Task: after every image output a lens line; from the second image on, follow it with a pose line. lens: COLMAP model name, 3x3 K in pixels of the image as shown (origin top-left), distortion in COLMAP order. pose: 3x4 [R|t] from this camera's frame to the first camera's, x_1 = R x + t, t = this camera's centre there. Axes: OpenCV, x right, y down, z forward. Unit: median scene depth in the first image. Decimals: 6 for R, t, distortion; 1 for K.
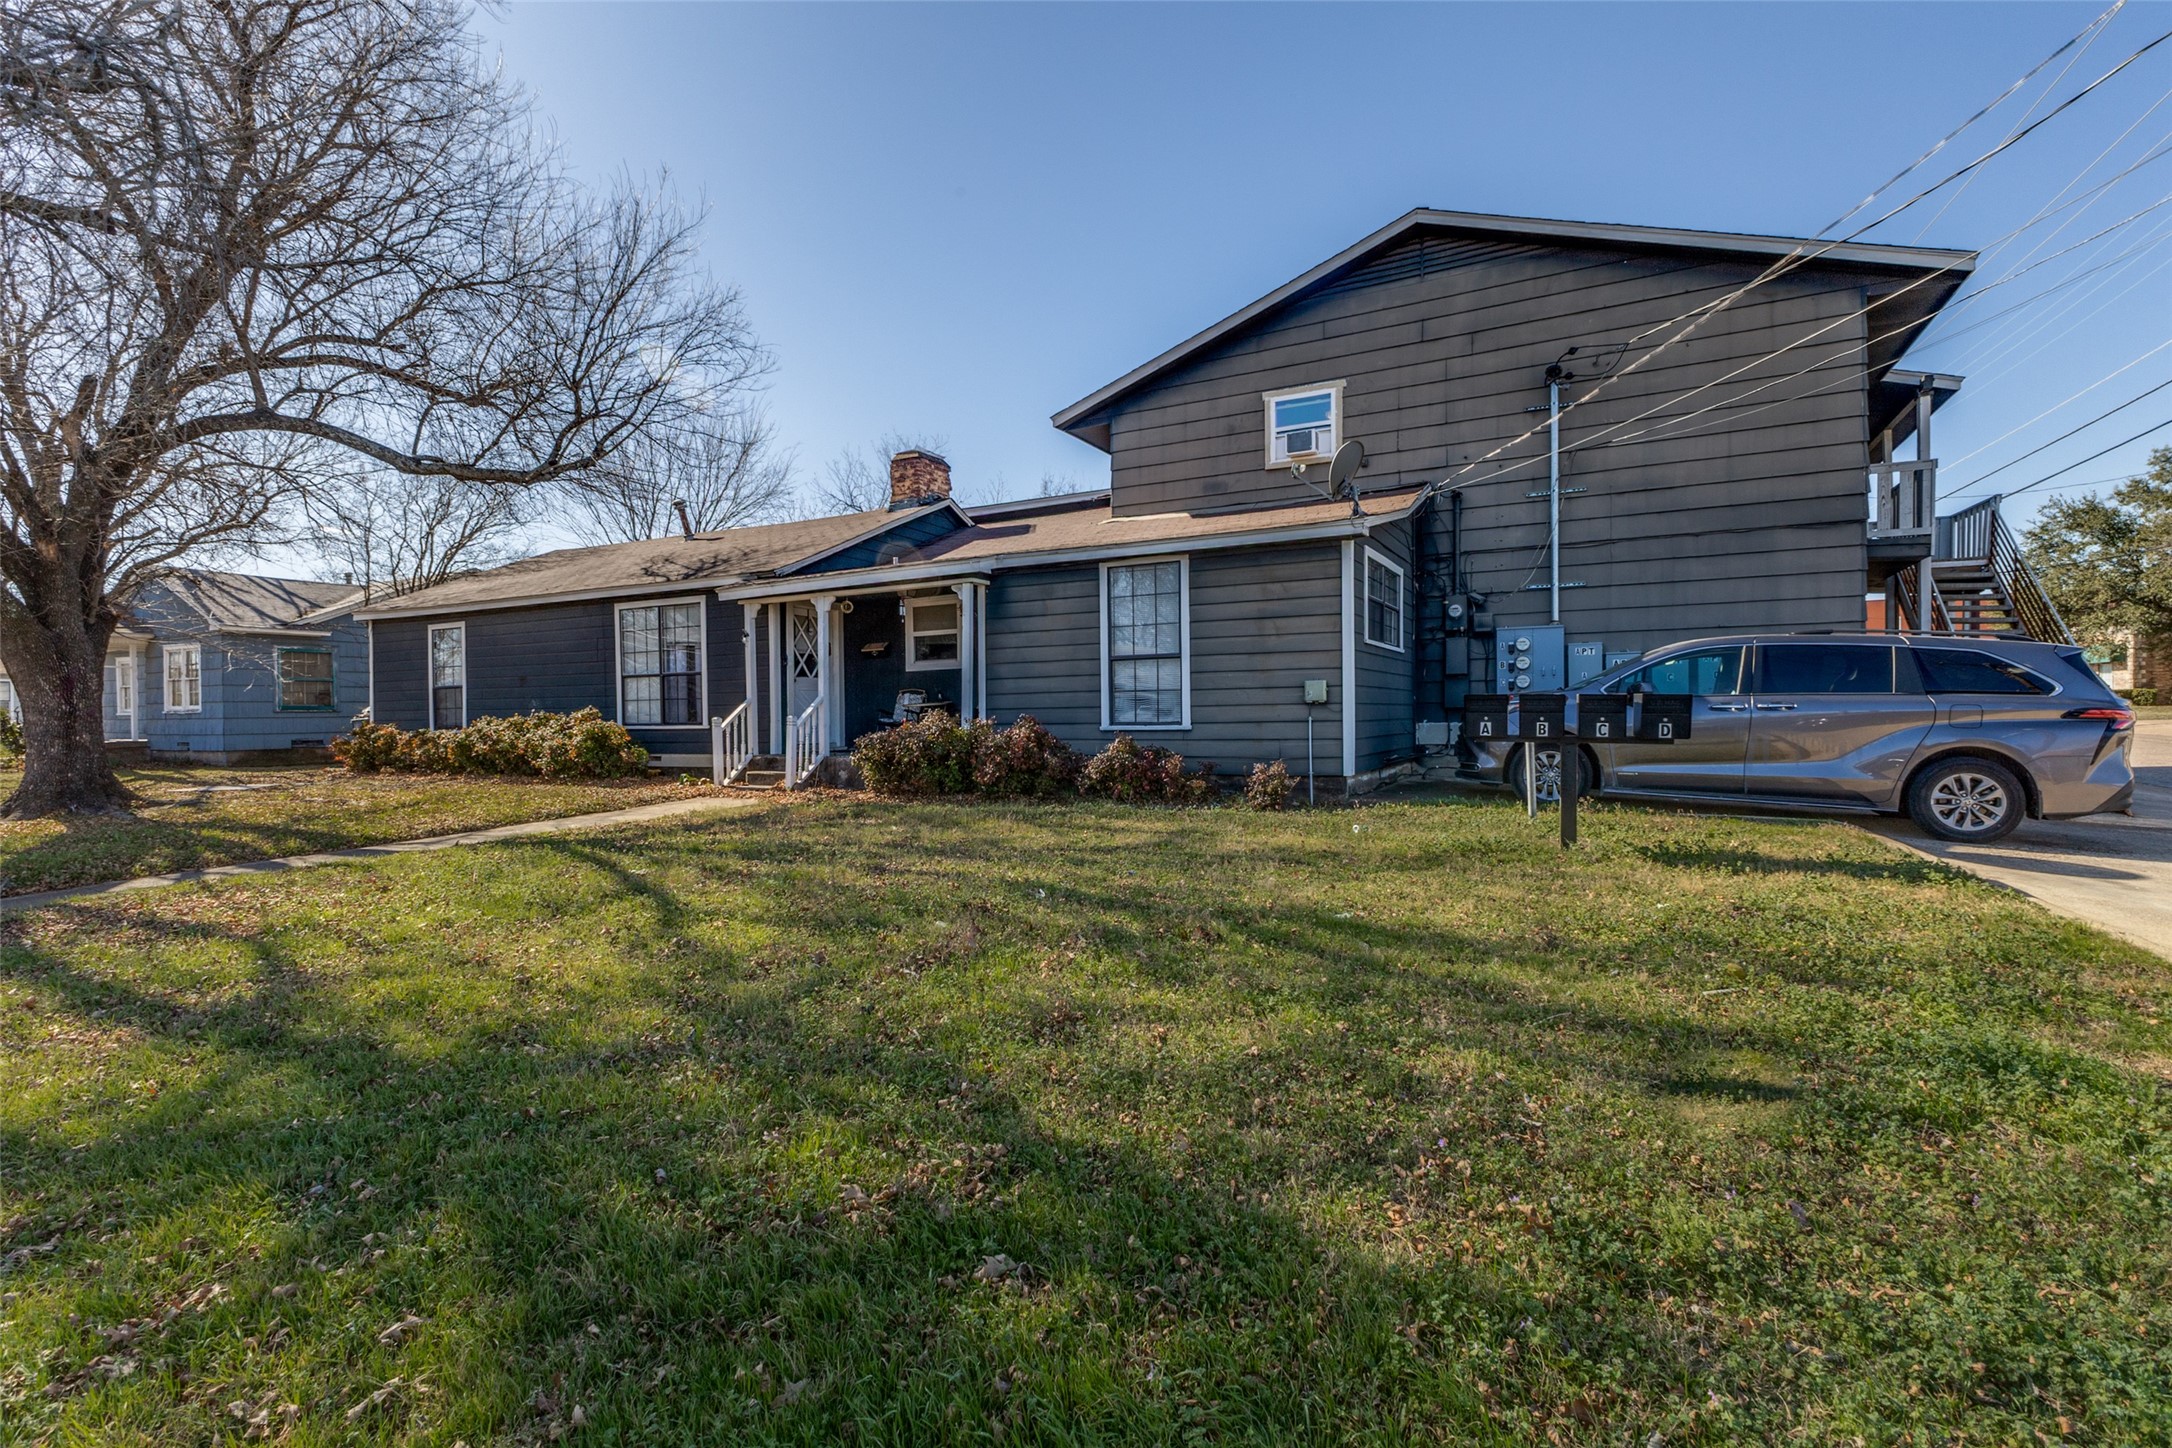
lens RADIAL K [[954.9, 0, 1063.4], [0, 954.9, 732.4], [0, 0, 1]] dist [0.004169, -0.000344]
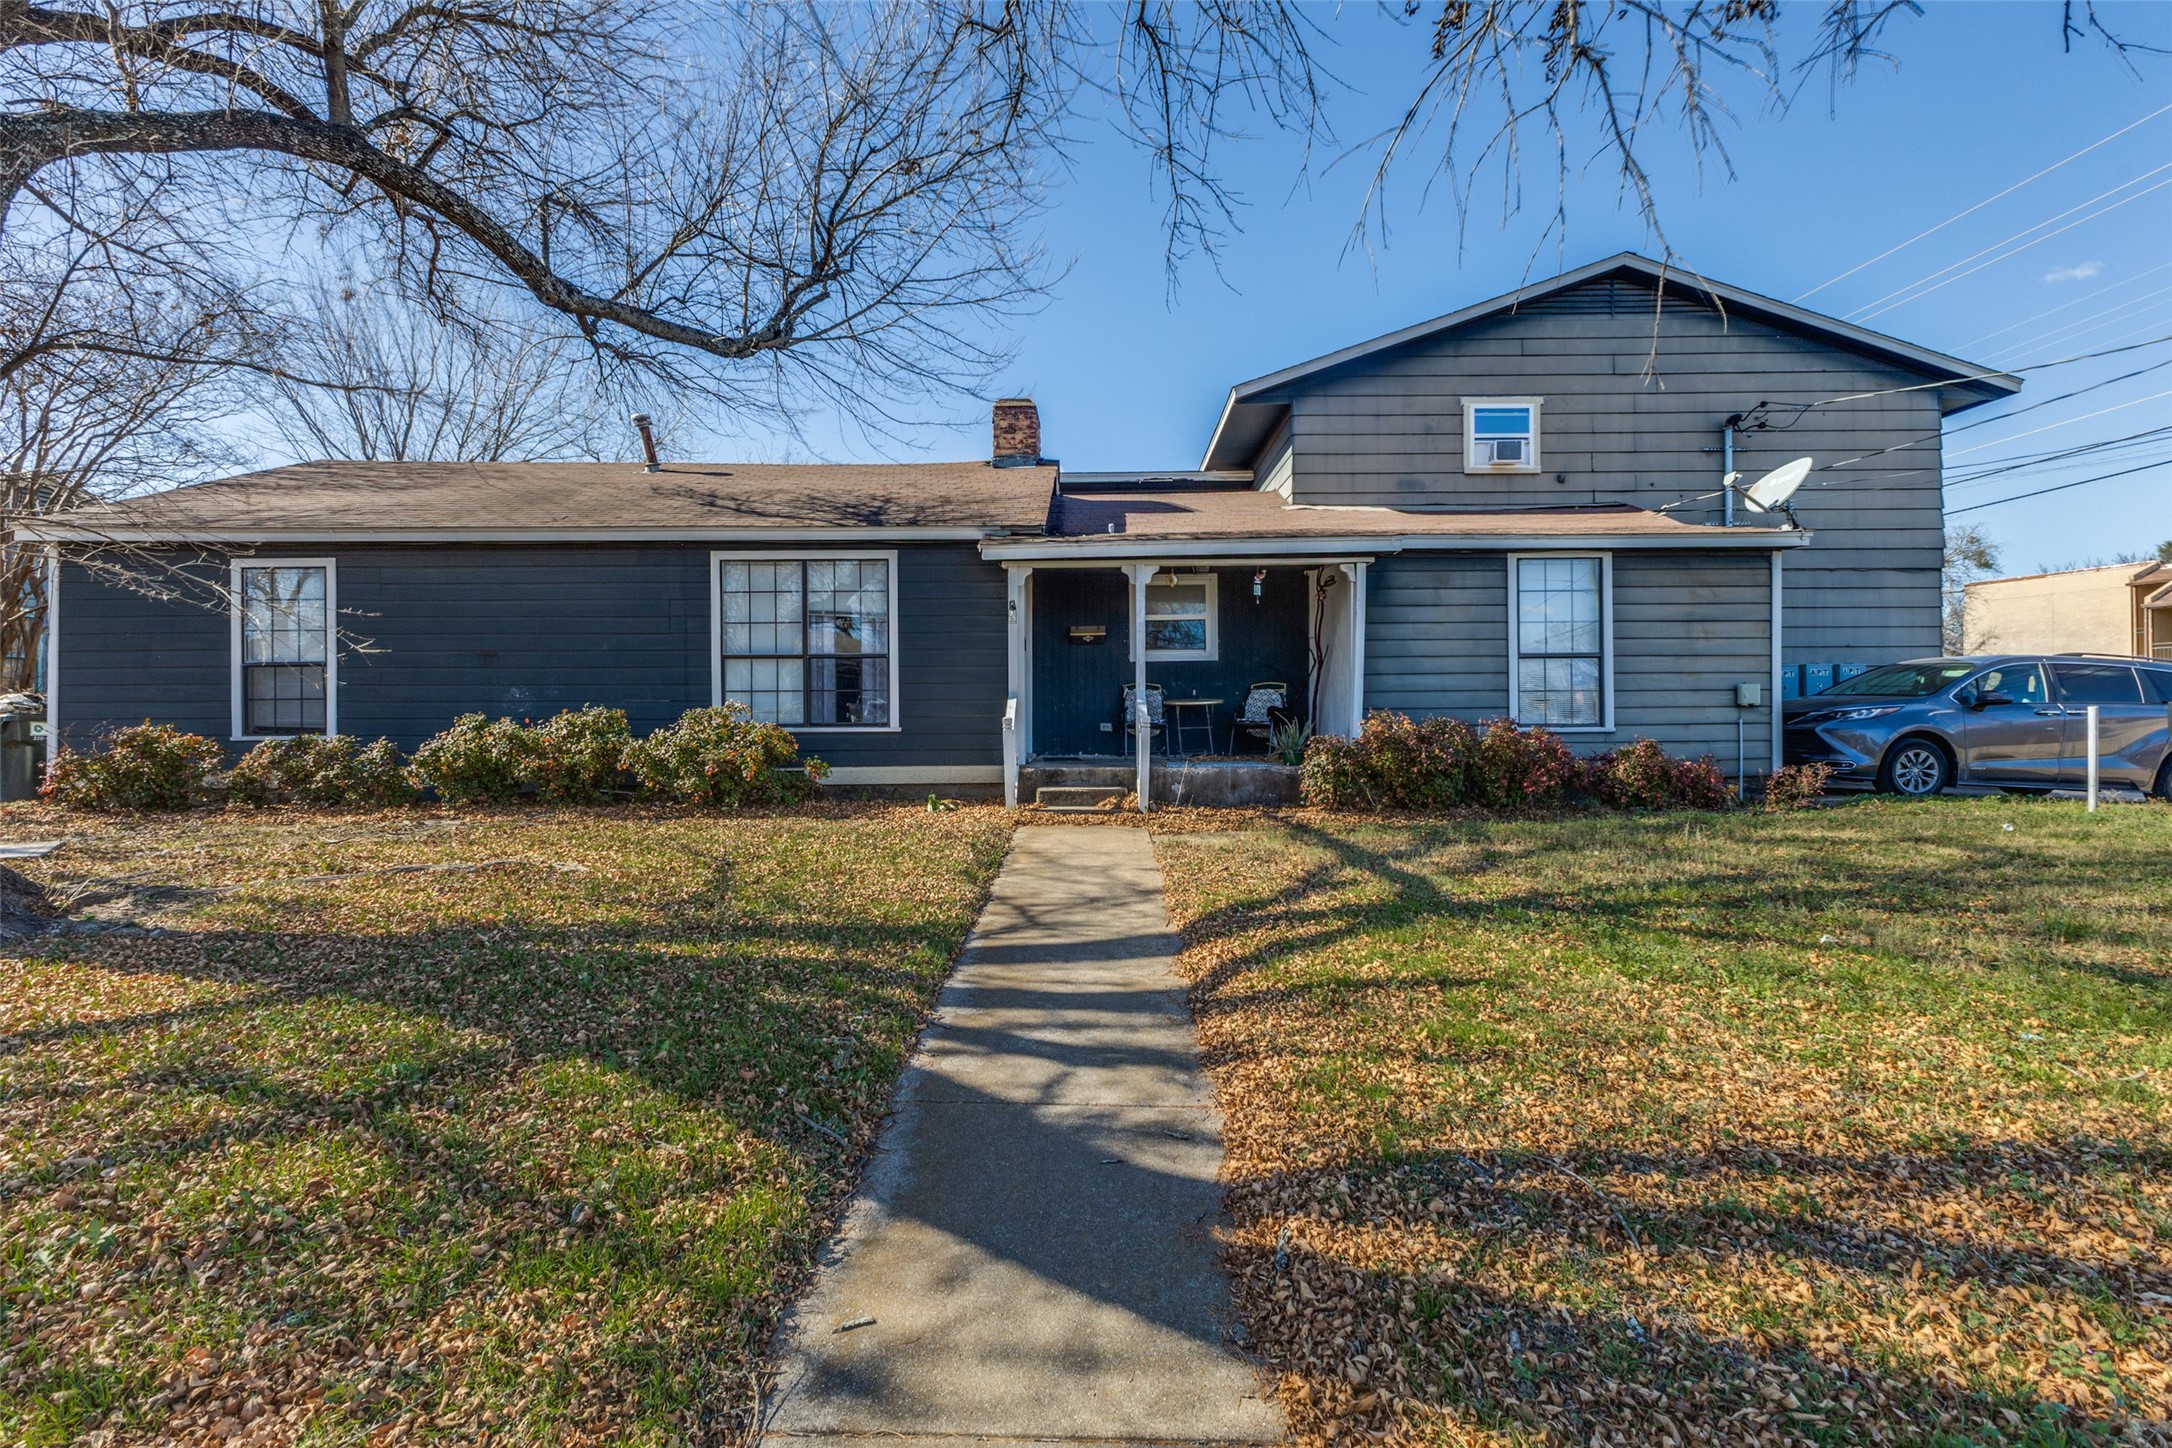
lens RADIAL K [[954.9, 0, 1083.3], [0, 954.9, 711.6], [0, 0, 1]] dist [0.004169, -0.000344]
pose [[0.887849, 0.008253, 0.460061, -0.610932], [0.003144, 0.999707, -0.024001, -0.001449], [-0.460124, 0.022755, 0.887563, 0.299650]]
